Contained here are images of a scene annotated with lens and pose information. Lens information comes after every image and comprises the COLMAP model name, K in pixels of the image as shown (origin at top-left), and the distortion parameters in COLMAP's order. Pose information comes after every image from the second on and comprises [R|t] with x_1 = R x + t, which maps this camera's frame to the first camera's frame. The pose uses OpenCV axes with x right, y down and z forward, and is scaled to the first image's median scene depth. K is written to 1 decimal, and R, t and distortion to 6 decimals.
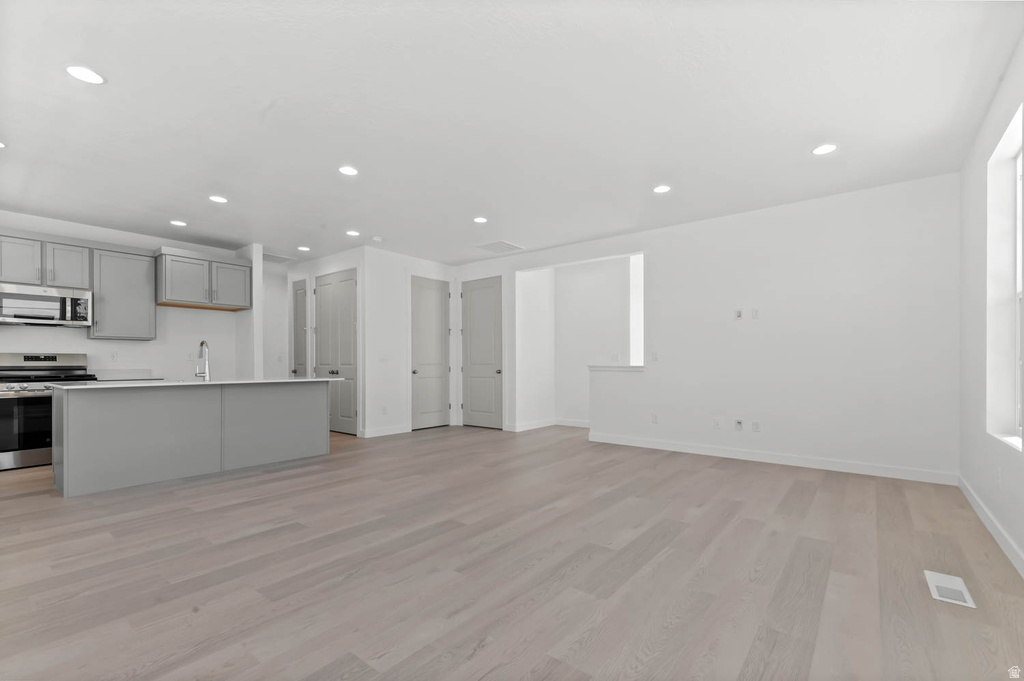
lens RADIAL K [[449.7, 0, 524.1], [0, 449.7, 360.5], [0, 0, 1]] dist [-0.000982, -0.000467]
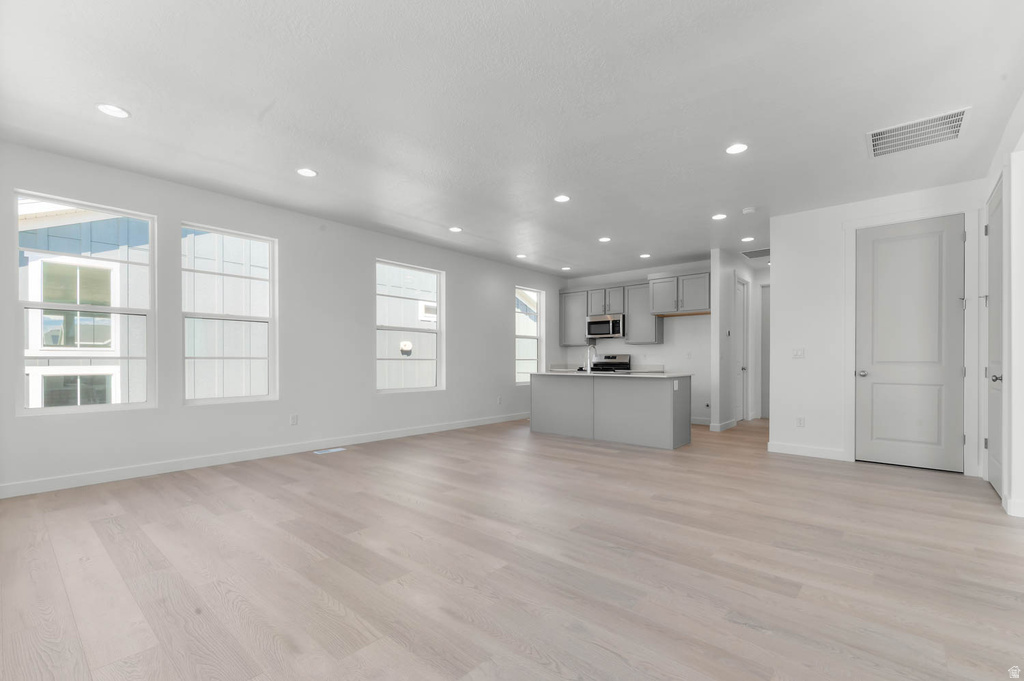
lens RADIAL K [[449.7, 0, 521.2], [0, 449.7, 362.4], [0, 0, 1]] dist [-0.000982, -0.000467]
pose [[-0.048236, 0.004581, -0.998825, 0.566687], [0.006463, 0.999970, 0.004274, 0.003739], [0.998815, -0.006250, -0.048264, 0.666607]]
